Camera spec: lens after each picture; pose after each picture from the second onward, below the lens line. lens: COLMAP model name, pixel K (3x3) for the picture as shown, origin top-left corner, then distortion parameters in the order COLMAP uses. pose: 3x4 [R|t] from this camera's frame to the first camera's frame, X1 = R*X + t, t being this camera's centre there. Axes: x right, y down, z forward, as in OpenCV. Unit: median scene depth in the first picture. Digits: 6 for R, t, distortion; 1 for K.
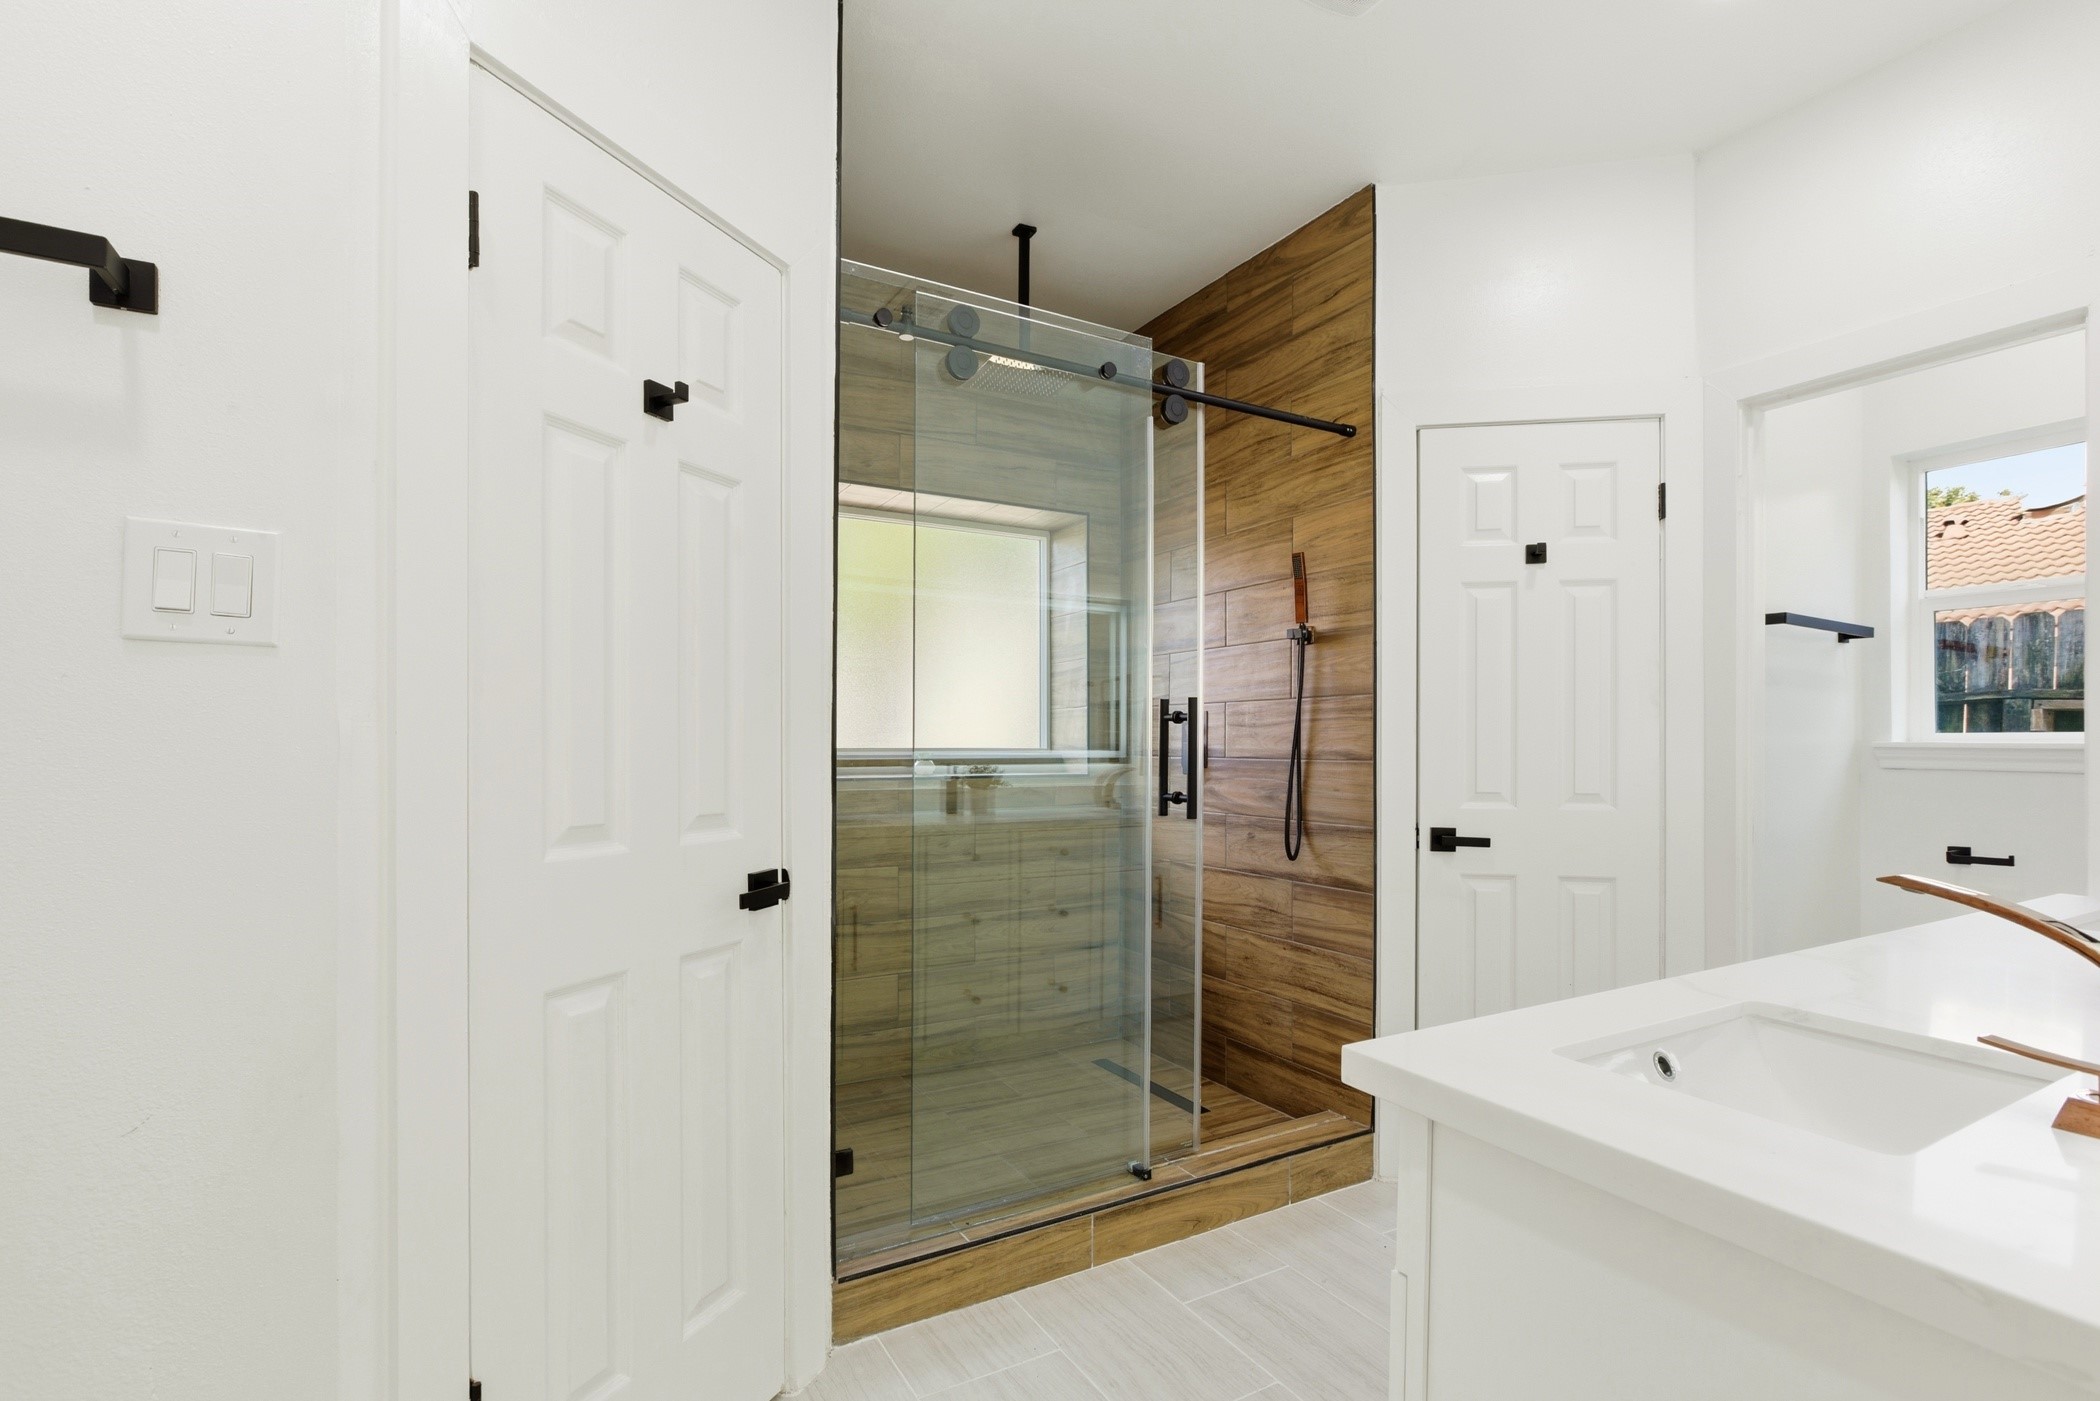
lens RADIAL K [[962.1, 0, 1032.1], [0, 962.1, 743.5], [0, 0, 1]] dist [-0.005857, 0.003767]
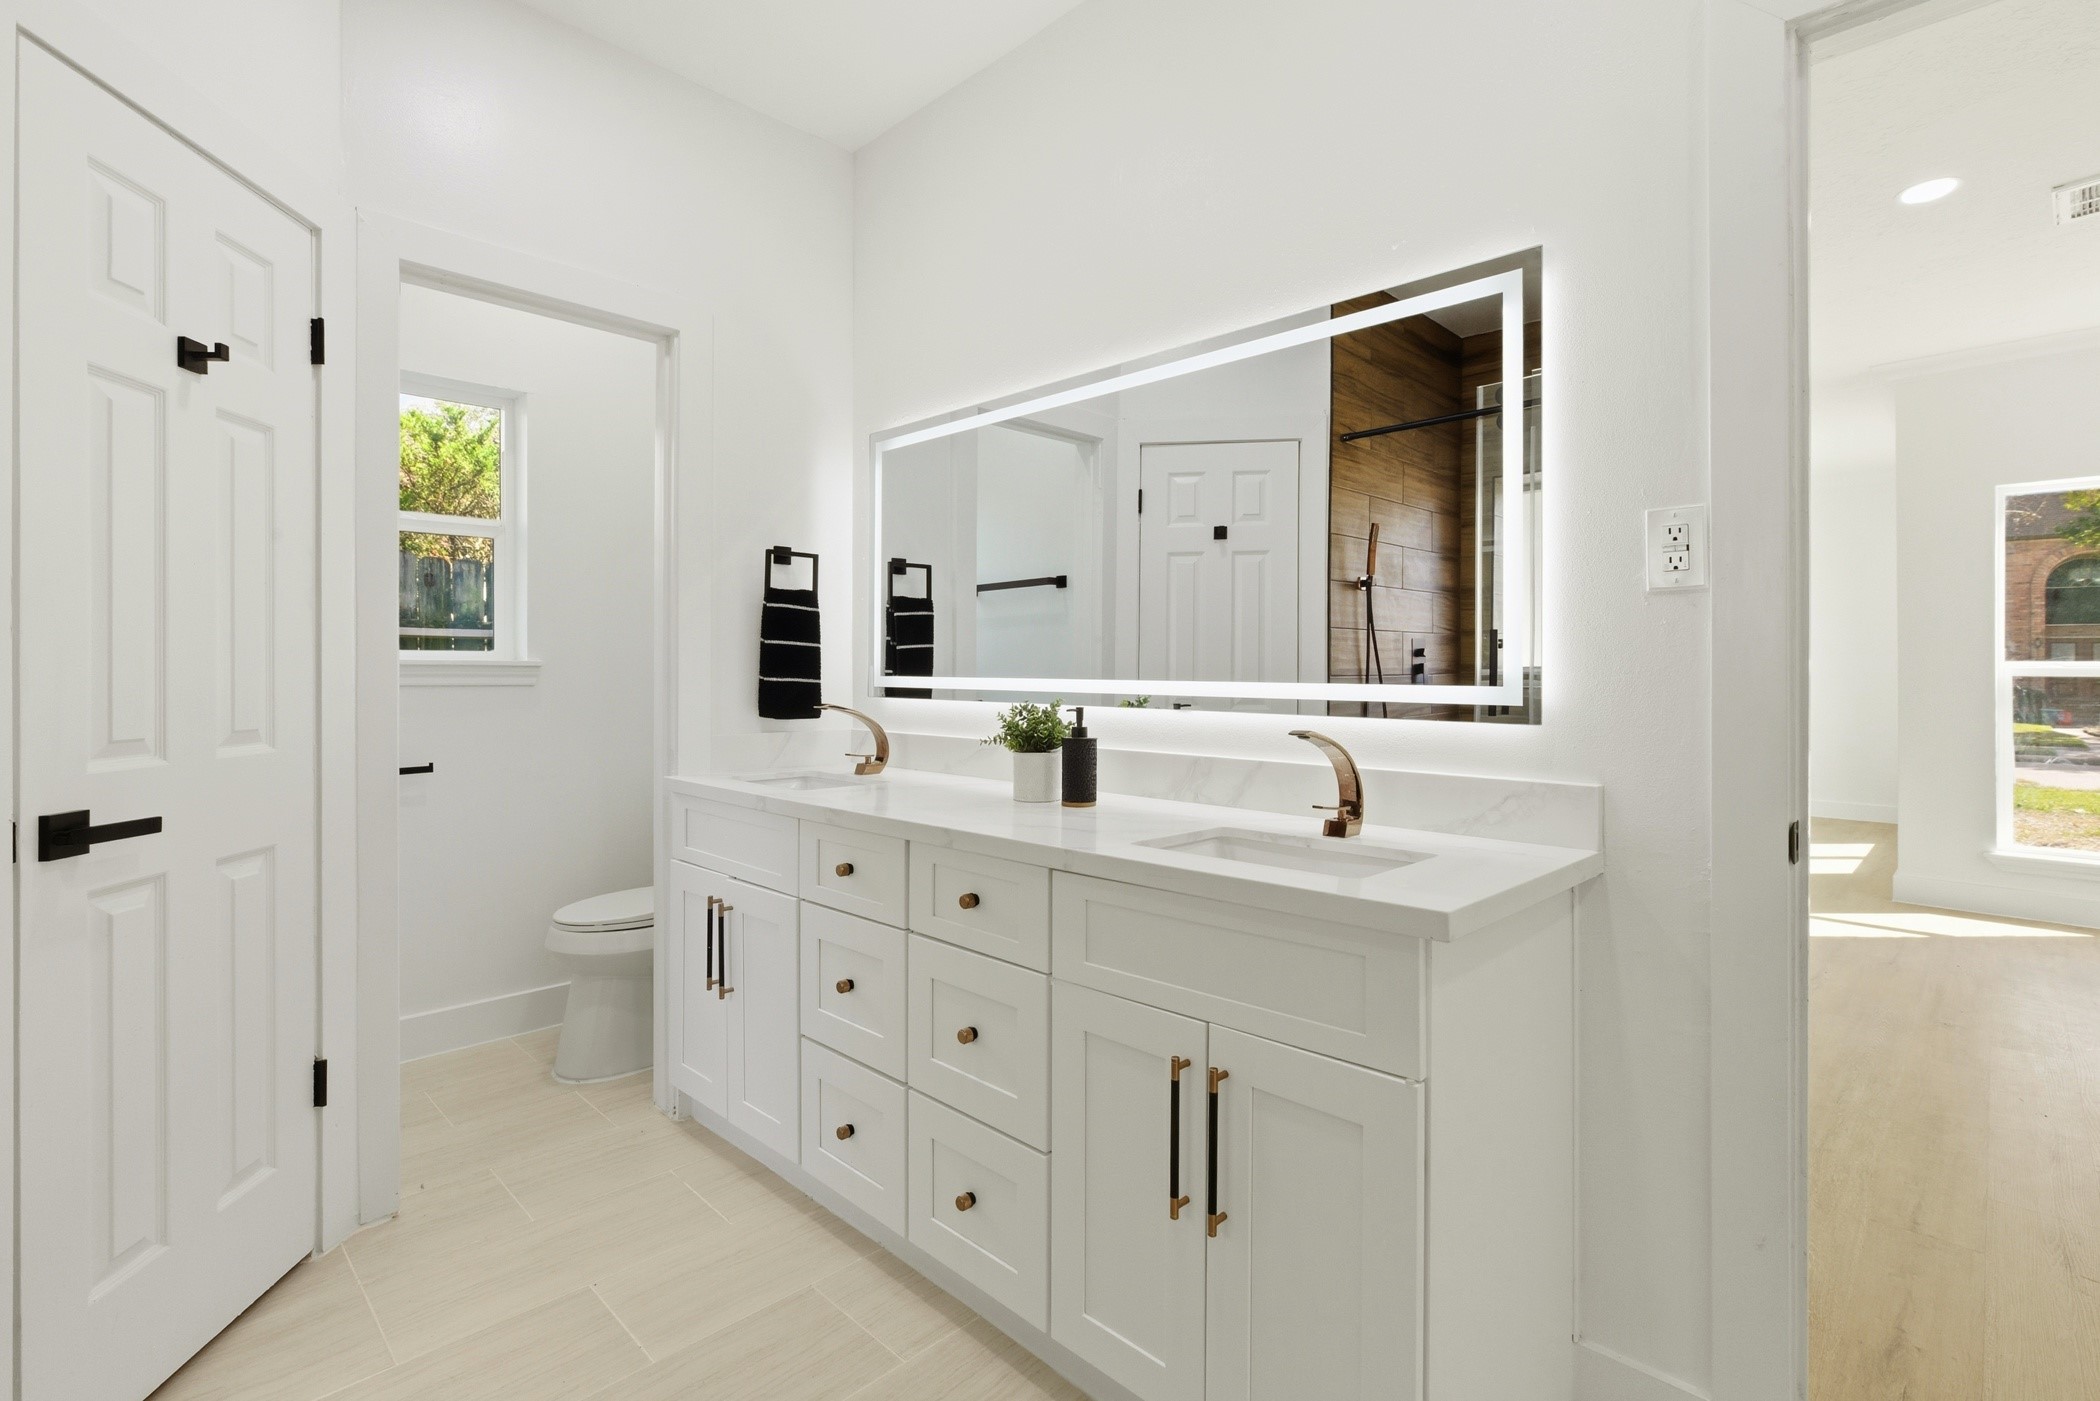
lens RADIAL K [[962.1, 0, 1044.5], [0, 962.1, 658.5], [0, 0, 1]] dist [-0.005857, 0.003767]
pose [[-0.242993, 0.005895, 0.970010, -0.214432], [-0.004483, 0.999964, -0.007200, 0.003412], [-0.970018, -0.006098, -0.242958, 0.588516]]
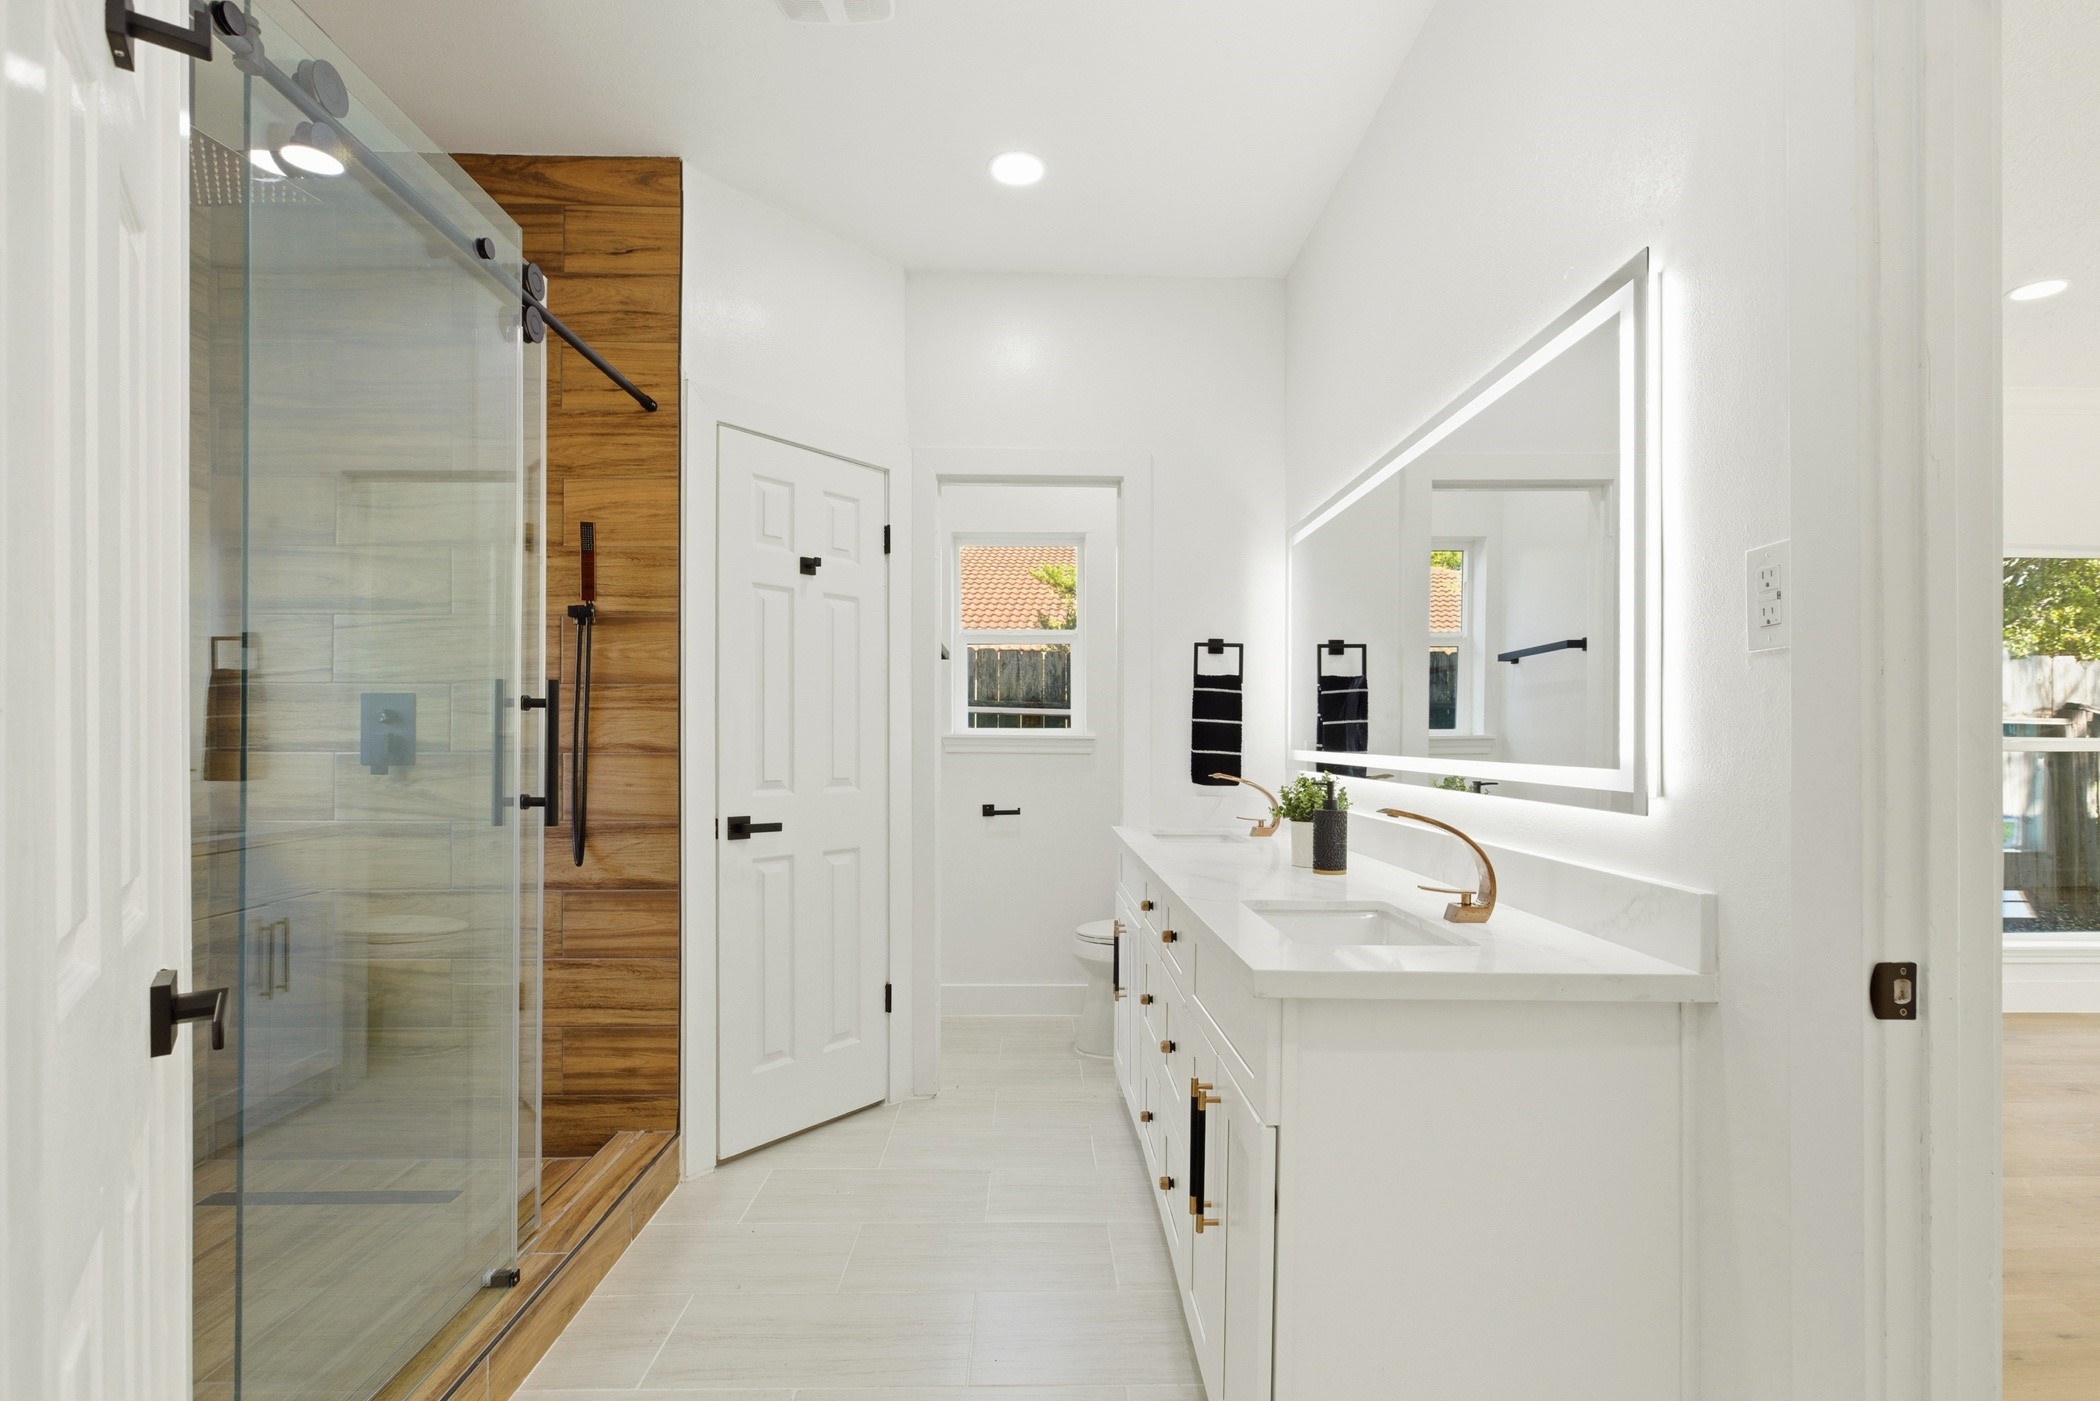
lens RADIAL K [[962.1, 0, 1057.3], [0, 962.1, 733.6], [0, 0, 1]] dist [-0.005857, 0.003767]
pose [[0.493245, 0.002374, 0.869887, -0.297353], [-0.003599, 0.999993, -0.000688, -0.002172], [-0.869883, -0.002791, 0.493250, 0.185820]]
